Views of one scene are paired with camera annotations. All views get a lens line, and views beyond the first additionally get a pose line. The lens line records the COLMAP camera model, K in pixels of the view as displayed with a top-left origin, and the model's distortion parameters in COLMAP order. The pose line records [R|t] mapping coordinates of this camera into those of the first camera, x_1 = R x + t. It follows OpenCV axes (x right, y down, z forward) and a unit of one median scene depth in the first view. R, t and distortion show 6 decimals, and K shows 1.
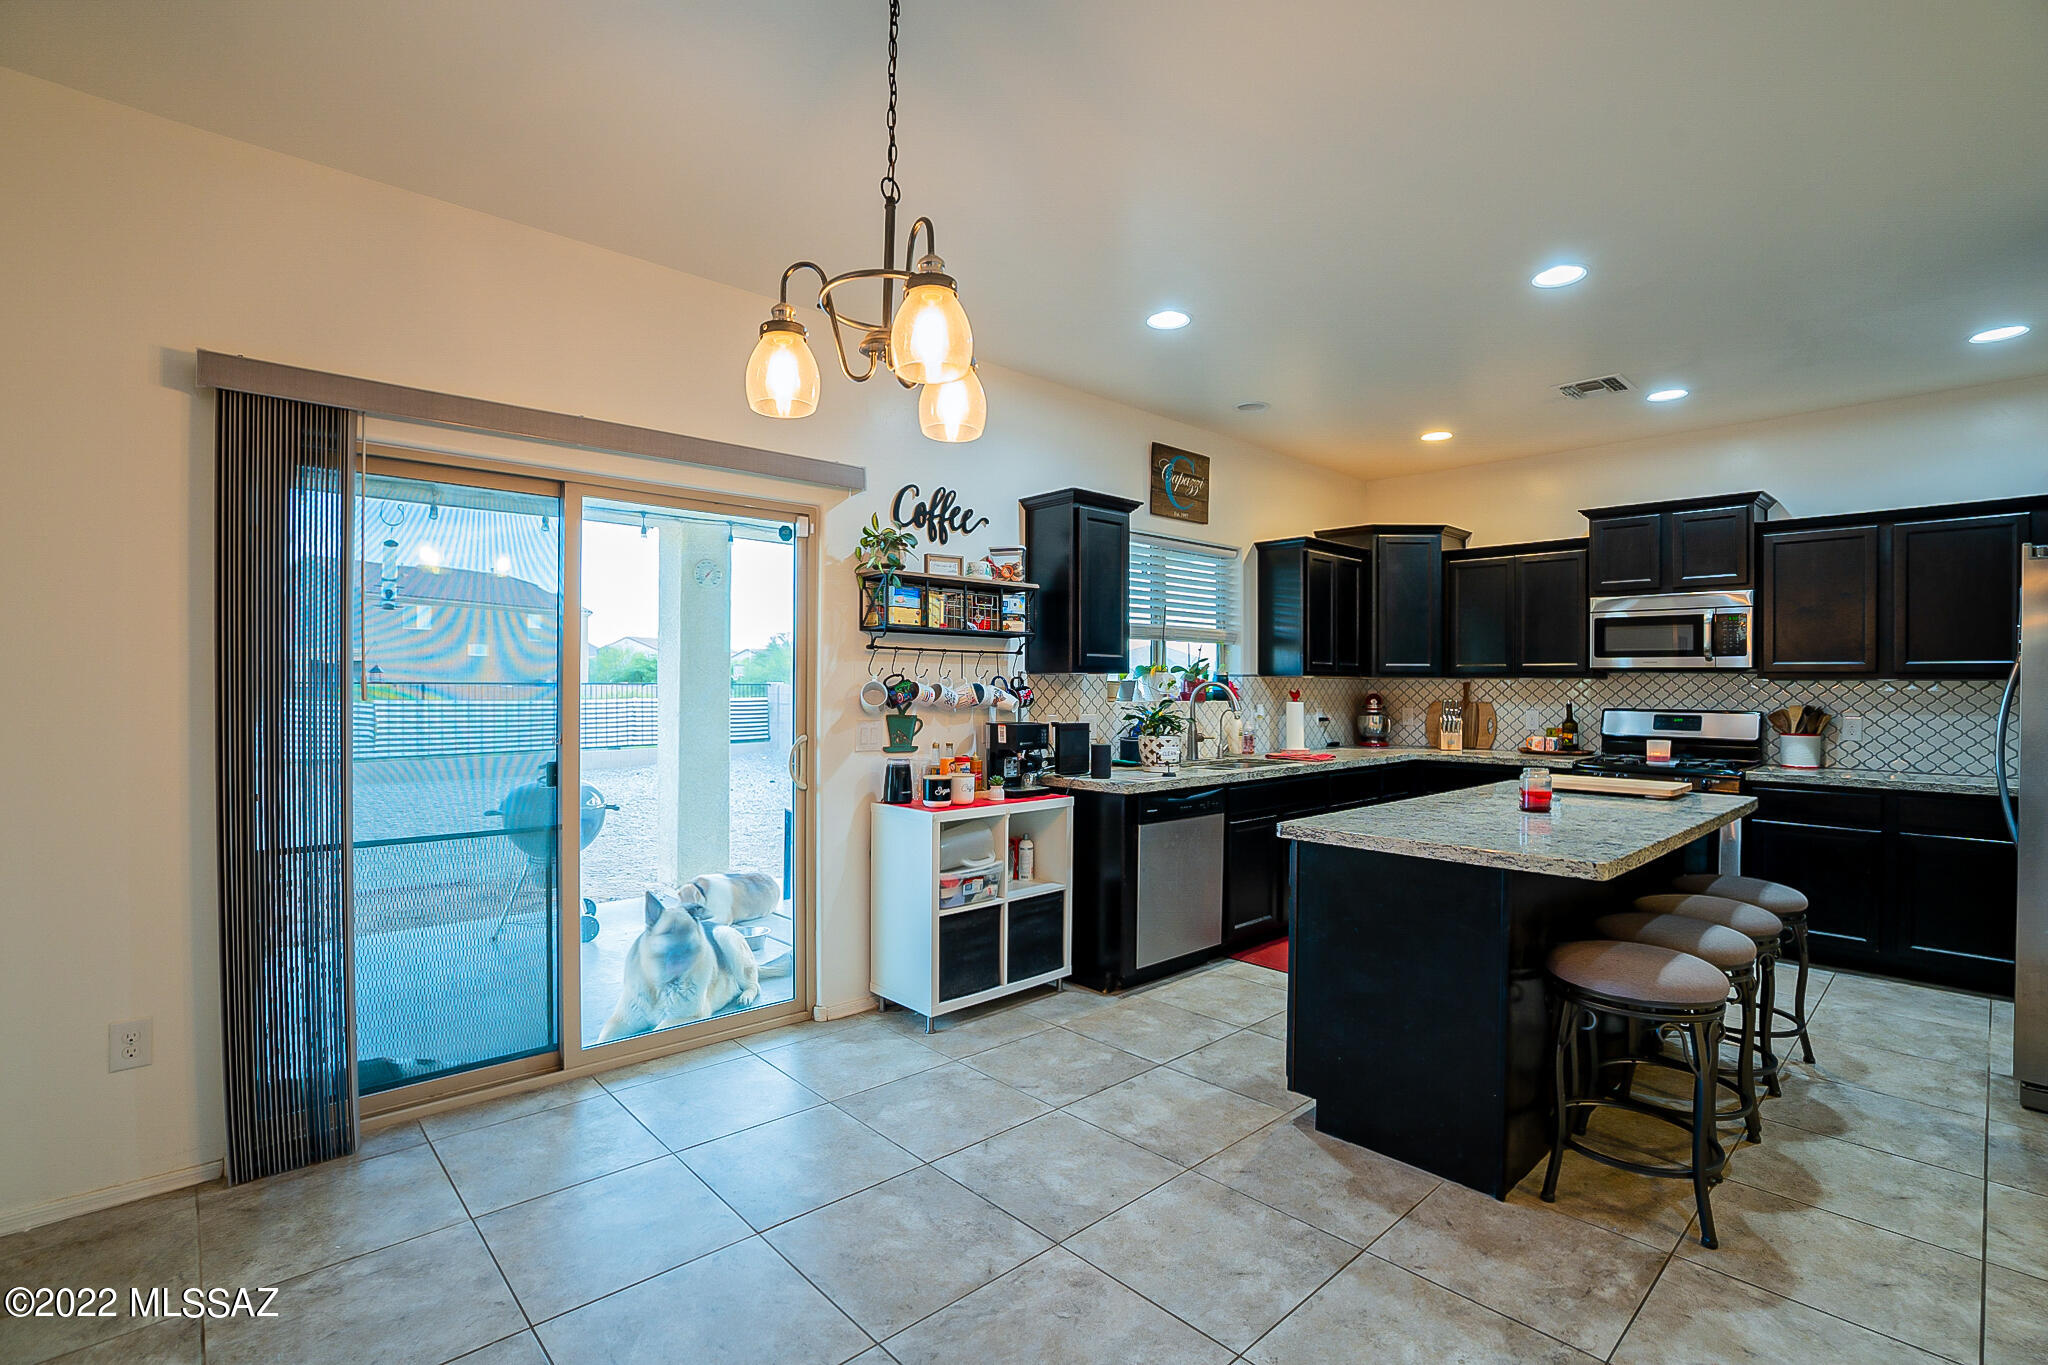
lens RADIAL K [[945.5, 0, 1027.0], [0, 945.5, 681.6], [0, 0, 1]] dist [-0.042741, 0.010209]
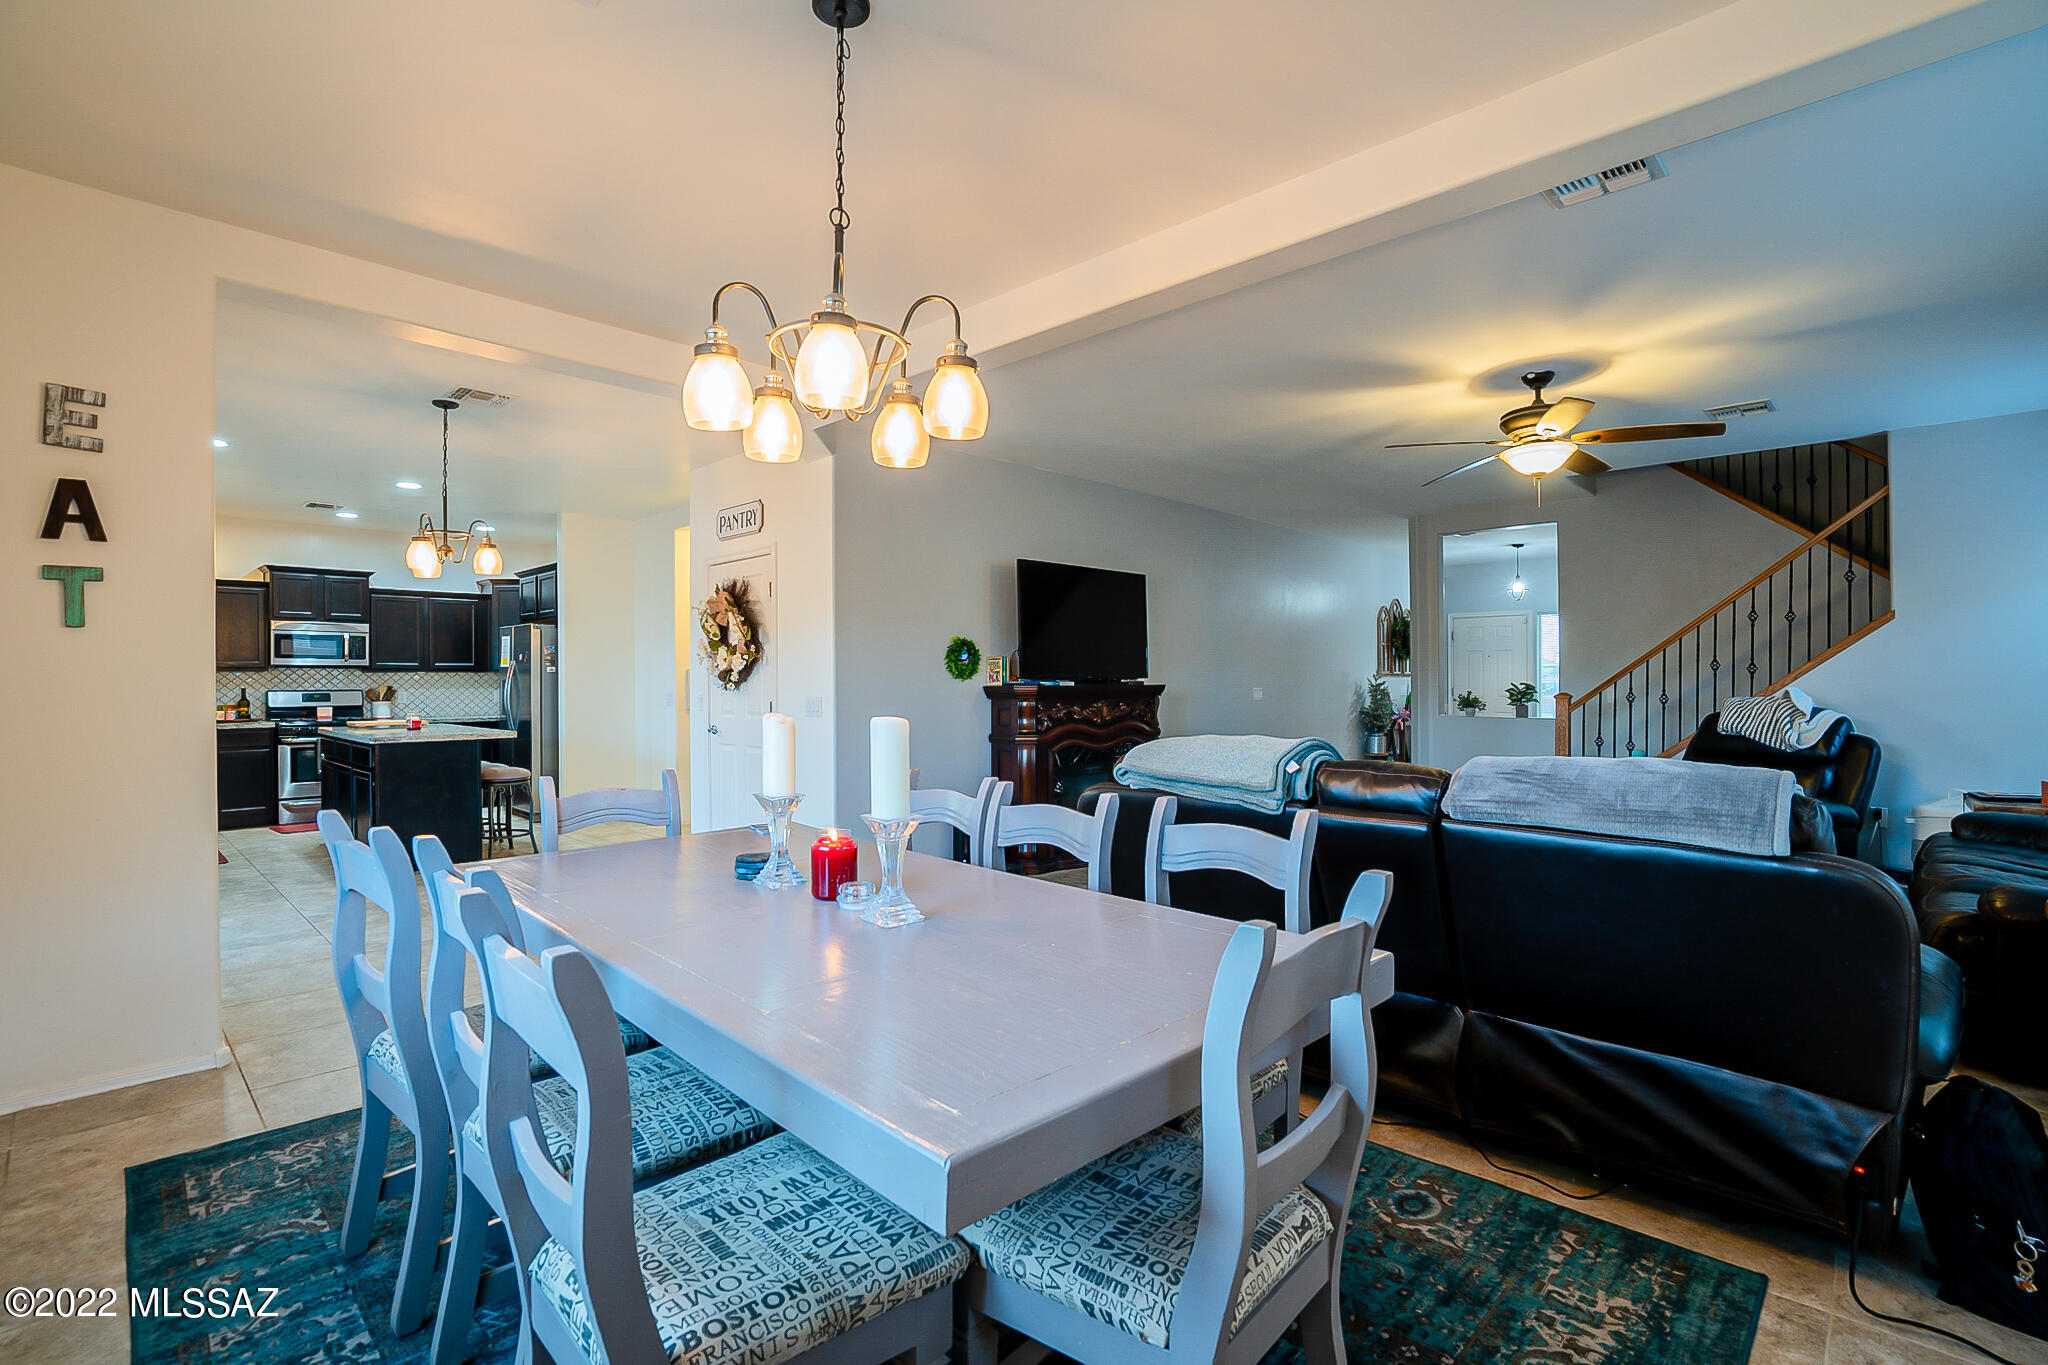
lens RADIAL K [[945.5, 0, 1024.8], [0, 945.5, 687.6], [0, 0, 1]] dist [-0.042741, 0.010209]
pose [[-0.057832, -0.010383, 0.998272, -1.199065], [0.004514, 0.999933, 0.010661, 0.015237], [-0.998316, 0.005122, -0.057782, -0.221875]]
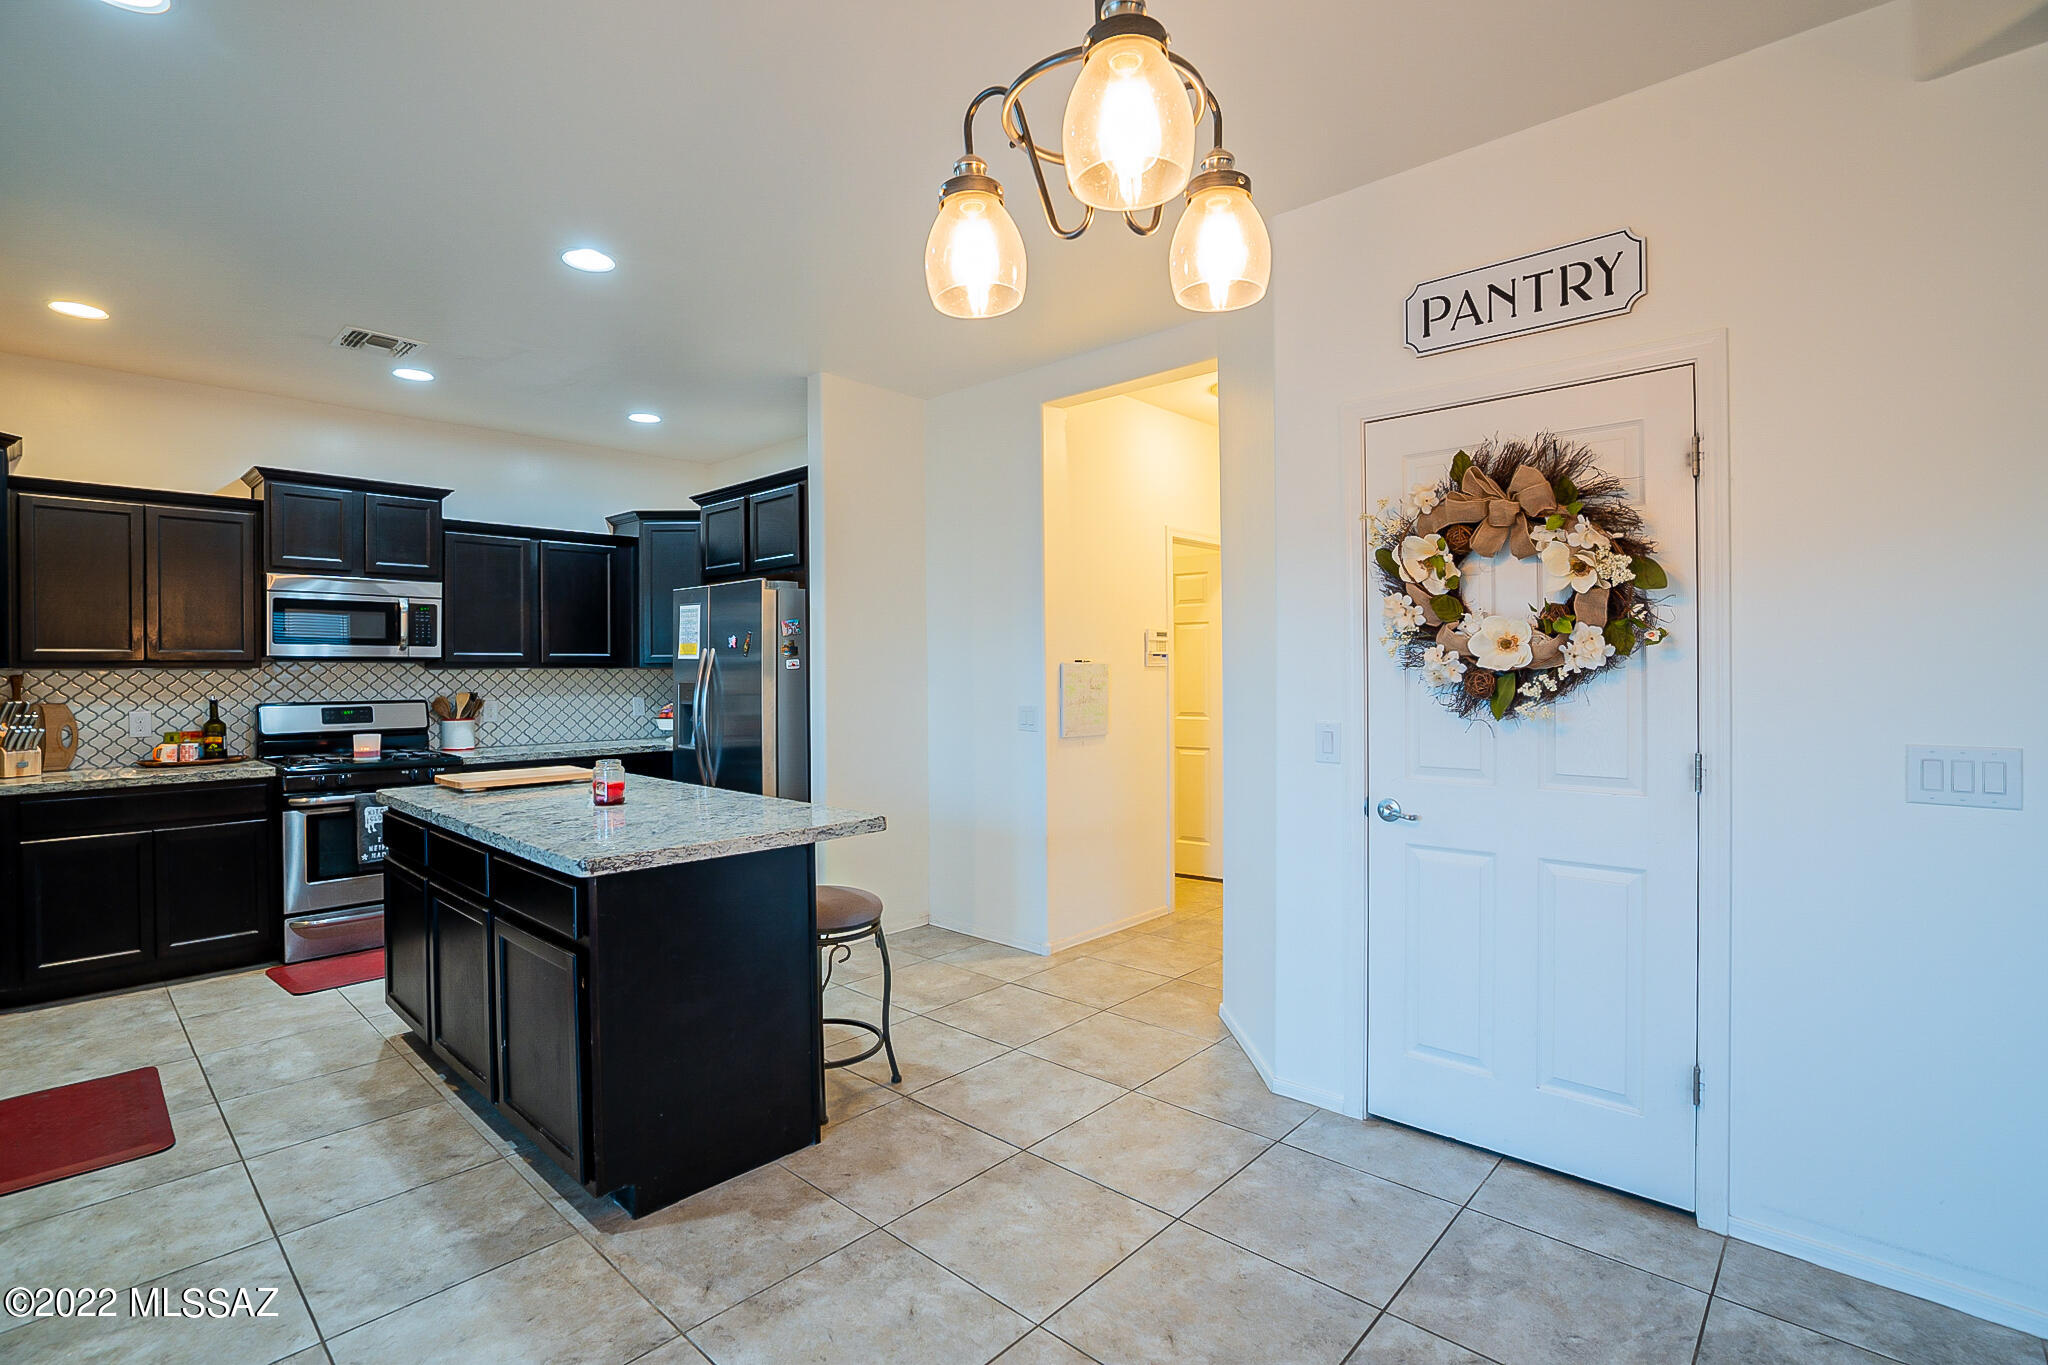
lens RADIAL K [[945.5, 0, 1017.8], [0, 945.5, 672.6], [0, 0, 1]] dist [-0.042741, 0.010209]
pose [[-0.075723, -0.007000, 0.997104, -0.321368], [0.005000, 0.999960, 0.007399, -0.002846], [-0.997116, 0.005546, -0.075685, 0.443758]]
